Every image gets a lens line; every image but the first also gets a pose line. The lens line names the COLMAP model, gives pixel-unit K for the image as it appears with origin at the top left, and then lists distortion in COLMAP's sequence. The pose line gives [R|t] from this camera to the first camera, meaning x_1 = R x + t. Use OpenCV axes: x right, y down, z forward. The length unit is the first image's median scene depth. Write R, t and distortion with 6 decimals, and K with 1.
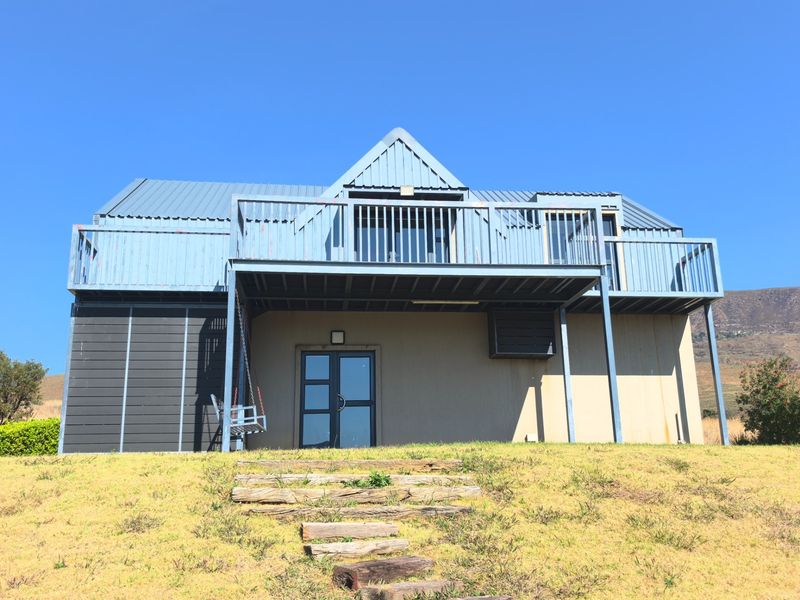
lens RADIAL K [[708.0, 0, 400.6], [0, 708.0, 296.6], [0, 0, 1]] dist [0.007486, -0.011137]
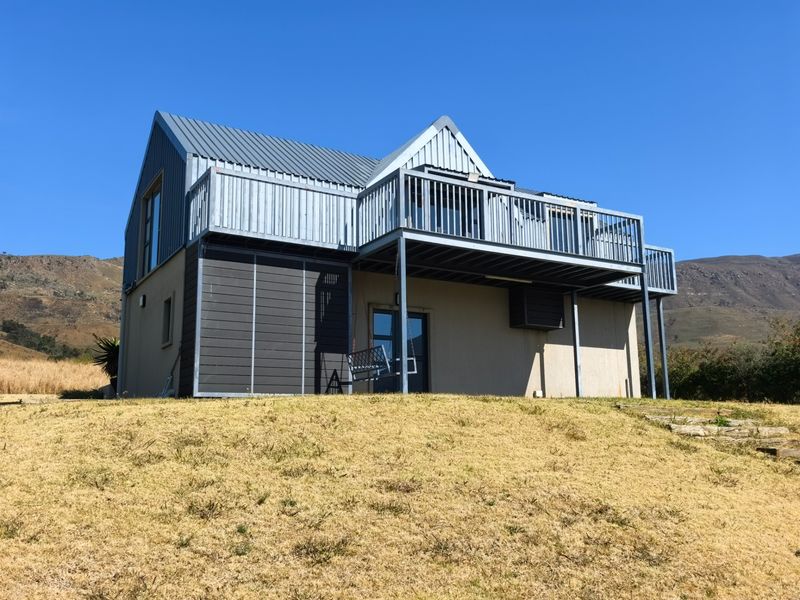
lens RADIAL K [[708.0, 0, 397.8], [0, 708.0, 303.3], [0, 0, 1]] dist [0.007486, -0.011137]
pose [[0.922523, 0.085508, 0.376349, -0.524835], [-0.112331, 0.992419, 0.049869, 0.009427], [-0.369232, -0.088281, 0.925135, -0.037751]]
